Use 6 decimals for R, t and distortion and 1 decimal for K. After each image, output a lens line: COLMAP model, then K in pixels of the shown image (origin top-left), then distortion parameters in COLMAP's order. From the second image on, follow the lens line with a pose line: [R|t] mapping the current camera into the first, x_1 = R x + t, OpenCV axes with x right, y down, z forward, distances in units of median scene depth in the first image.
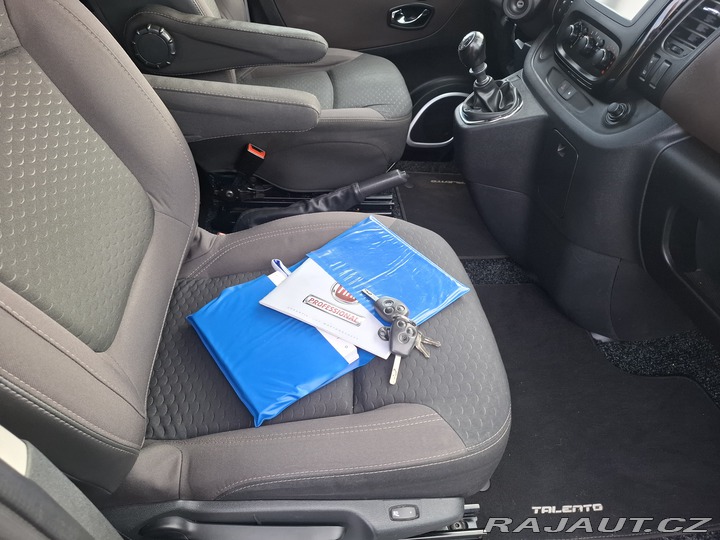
lens RADIAL K [[467.3, 0, 360.0], [0, 467.3, 270.0], [0, 0, 1]] dist [-0.001765, 0.000583]
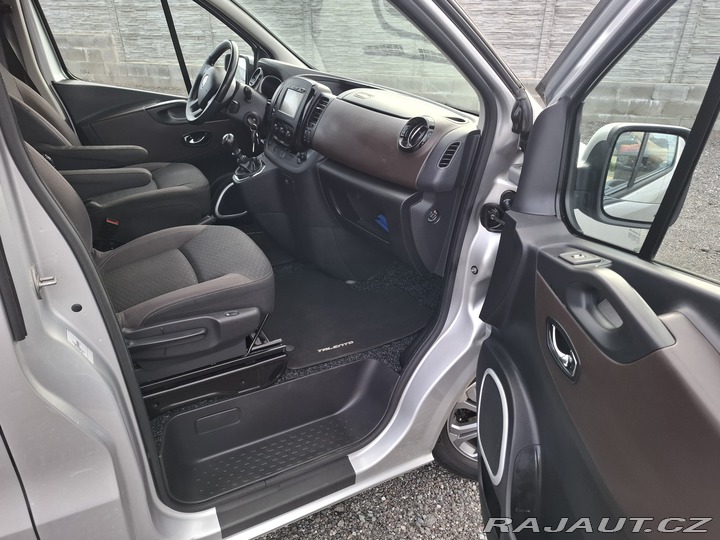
lens RADIAL K [[467.3, 0, 360.0], [0, 467.3, 270.0], [0, 0, 1]] dist [-0.001765, 0.000583]
pose [[0.913645, -0.226721, 0.337418, -0.031446], [0.300870, 0.935306, -0.186224, 0.490914], [-0.273369, 0.271662, 0.922751, -0.708225]]
